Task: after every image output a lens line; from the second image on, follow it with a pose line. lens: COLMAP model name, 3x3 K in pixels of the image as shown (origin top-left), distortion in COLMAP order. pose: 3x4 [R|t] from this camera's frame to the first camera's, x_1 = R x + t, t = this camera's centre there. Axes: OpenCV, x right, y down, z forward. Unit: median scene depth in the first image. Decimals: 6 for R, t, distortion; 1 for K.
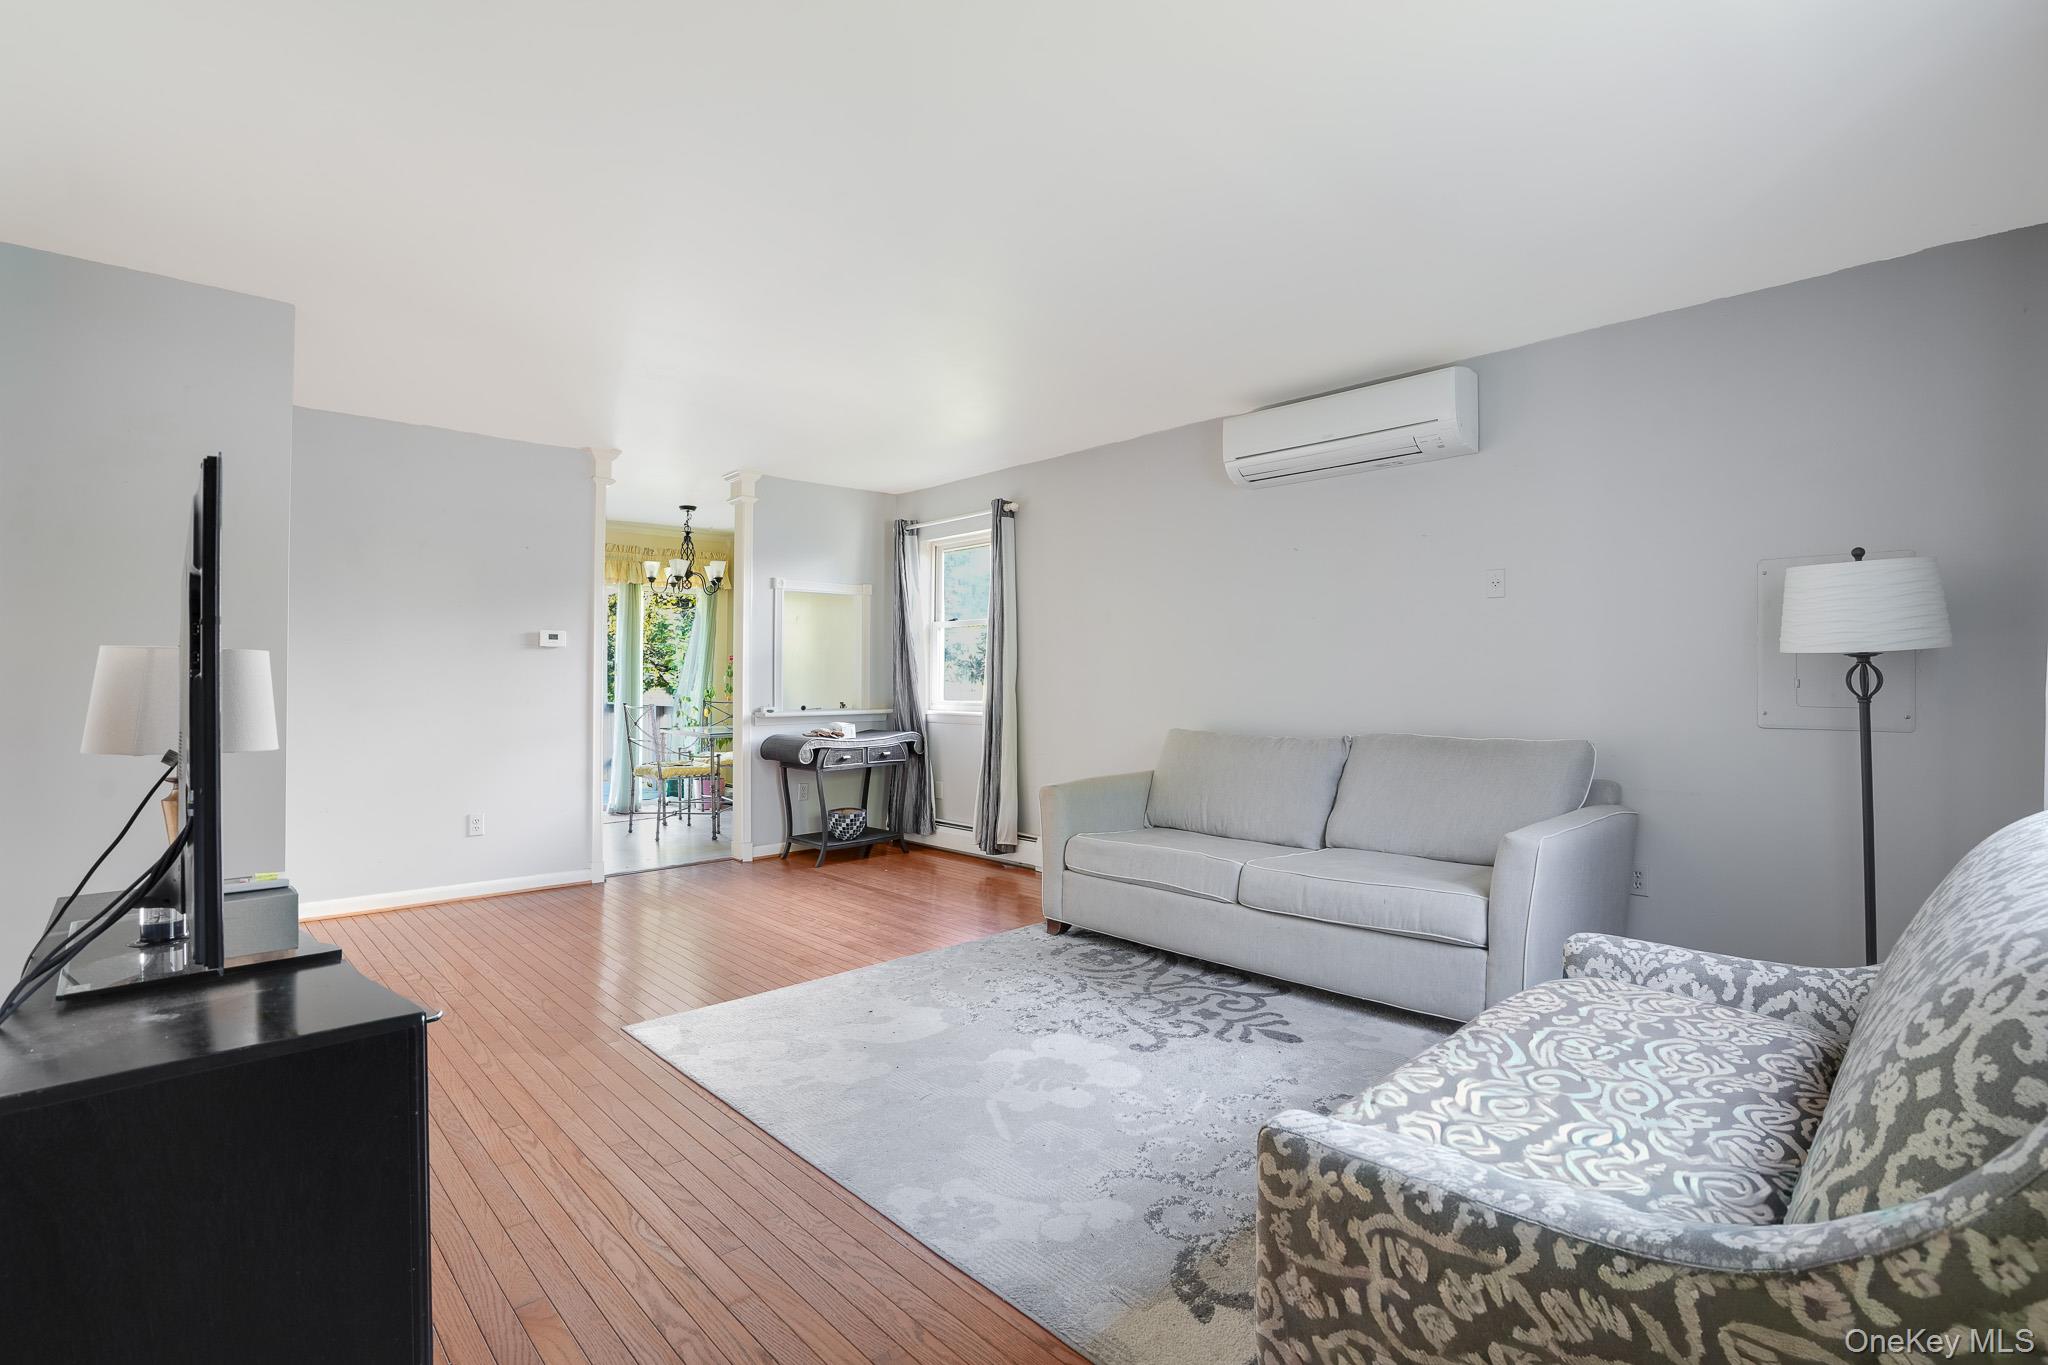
lens RADIAL K [[958.6, 0, 1026.7], [0, 958.6, 652.4], [0, 0, 1]] dist [-0.066425, 0.031511]
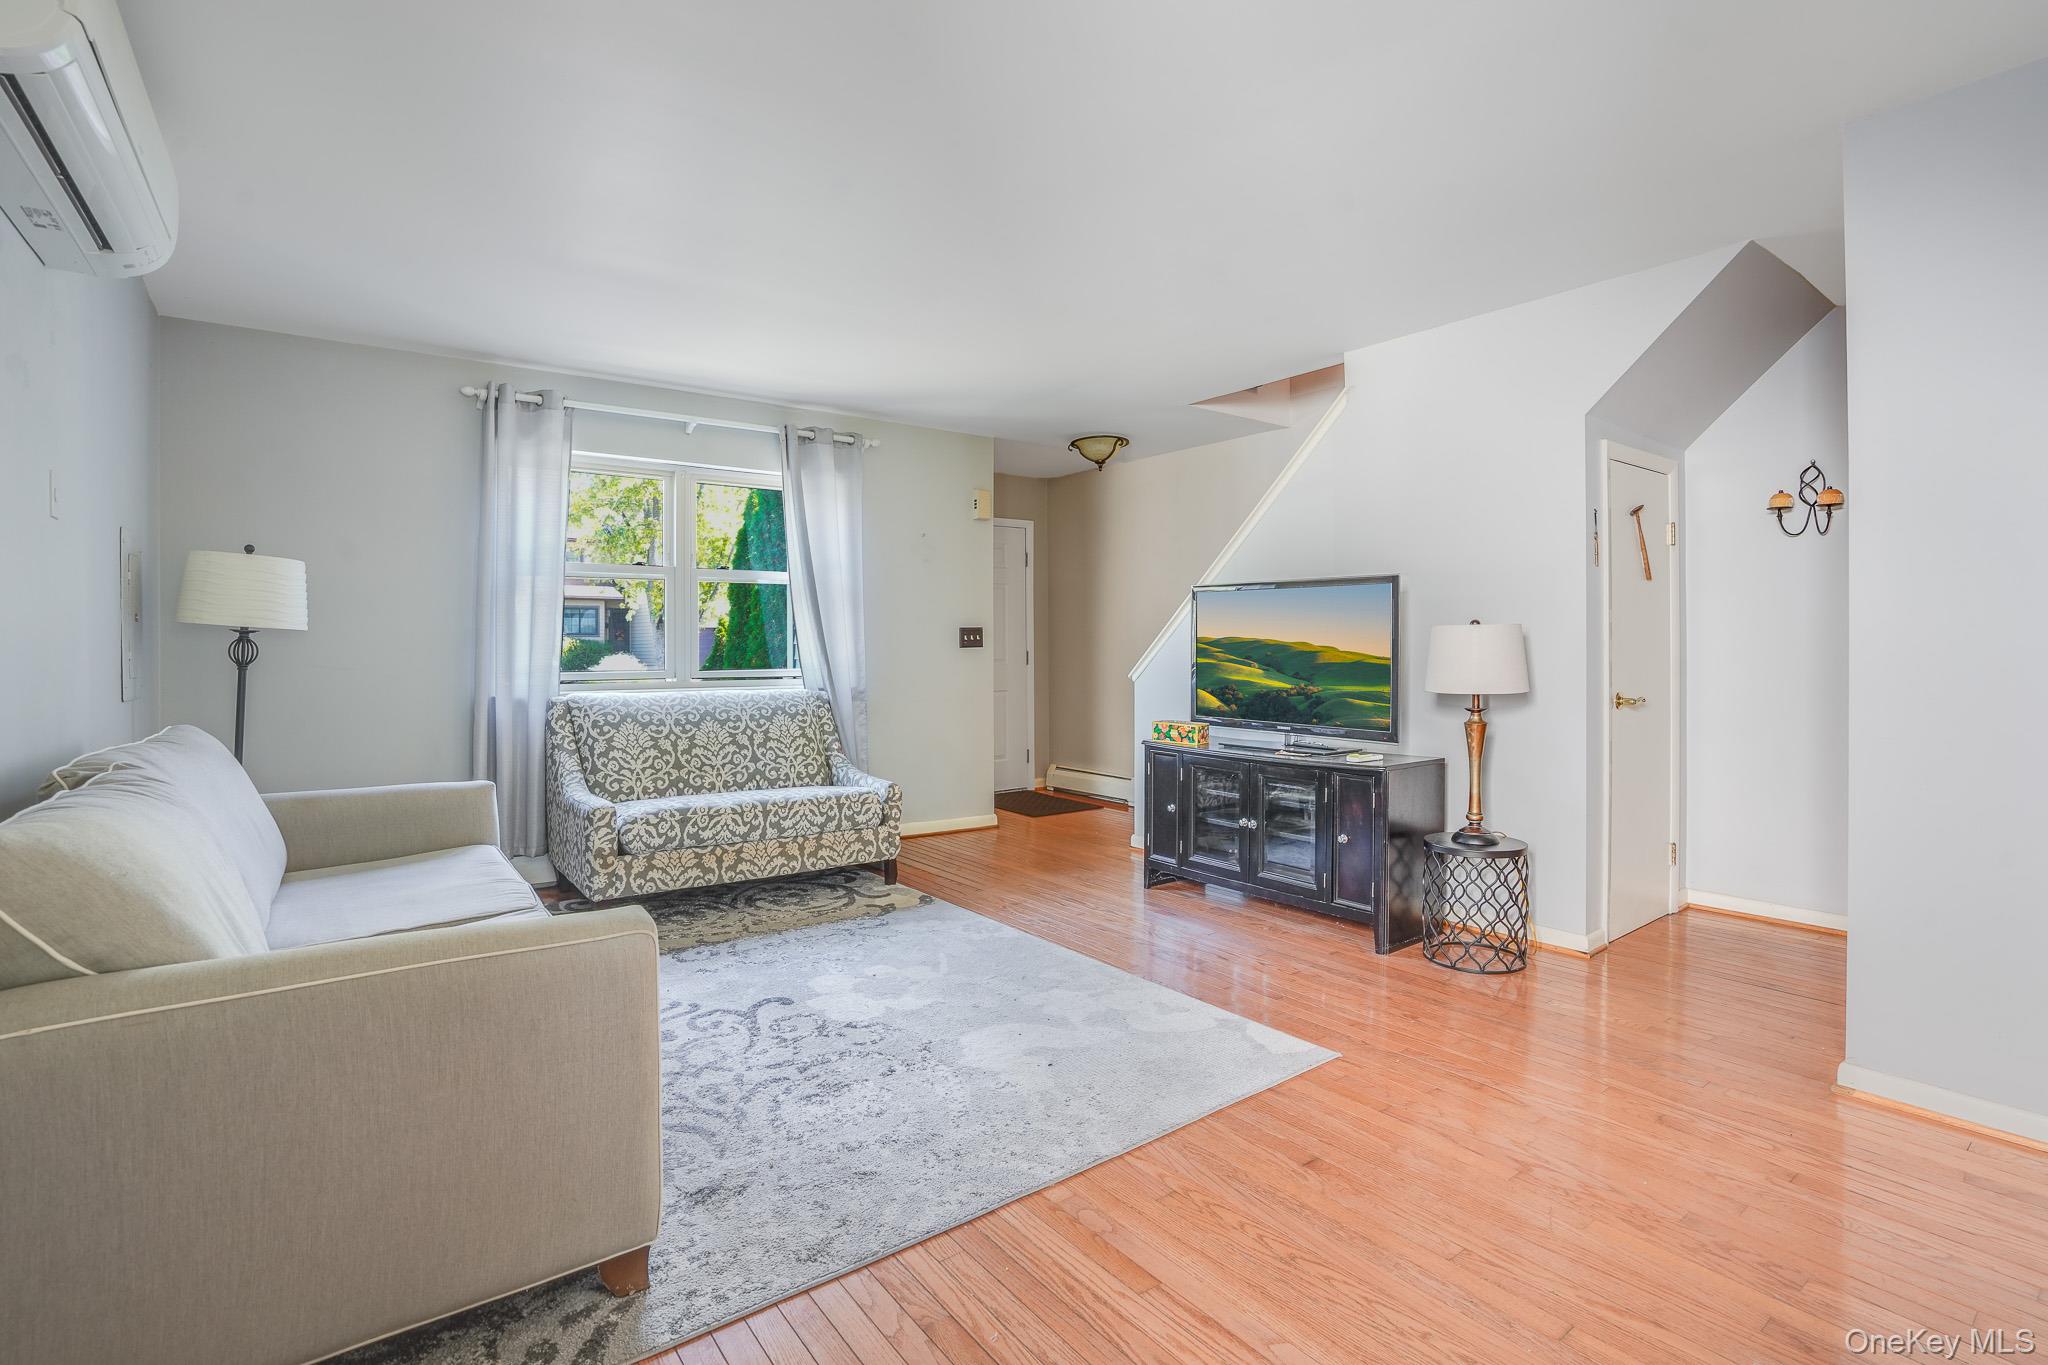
lens RADIAL K [[958.6, 0, 1026.7], [0, 958.6, 652.4], [0, 0, 1]] dist [-0.066425, 0.031511]
pose [[-0.993554, 0.003457, 0.113307, -0.136070], [0.001073, 0.999777, -0.021095, 0.028921], [-0.113355, -0.020837, -0.993336, 1.038880]]
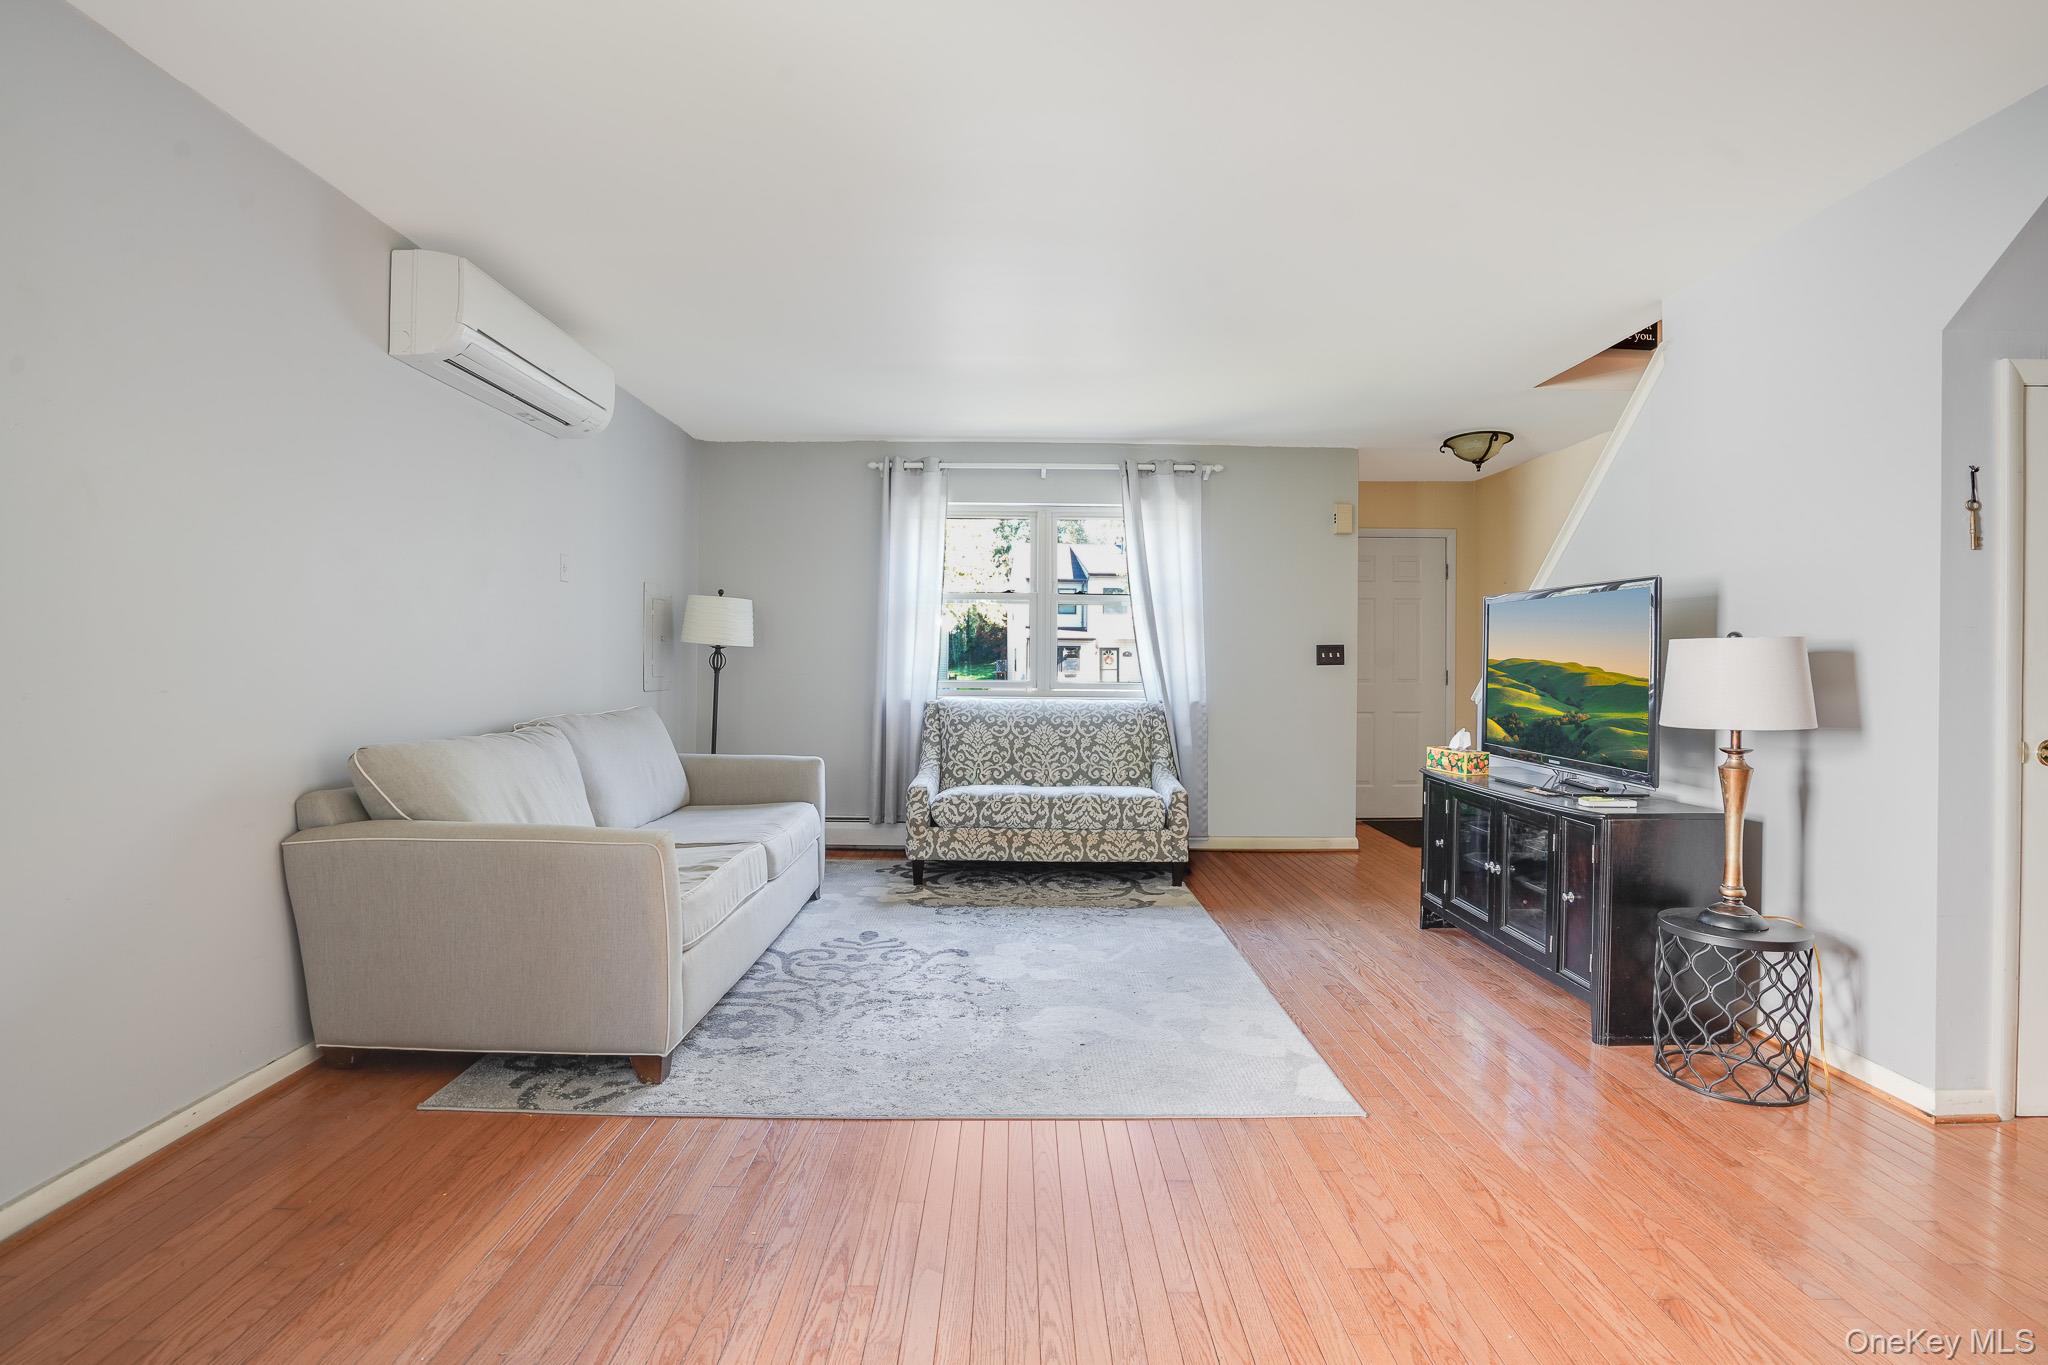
lens RADIAL K [[950.1, 0, 1021.0], [0, 950.1, 673.5], [0, 0, 1]] dist [-0.062091, 0.025044]
pose [[-0.733033, -0.011079, 0.680103, -0.406289], [-0.024652, 0.999643, -0.010286, 0.029074], [-0.679746, -0.024306, -0.733045, 0.968529]]
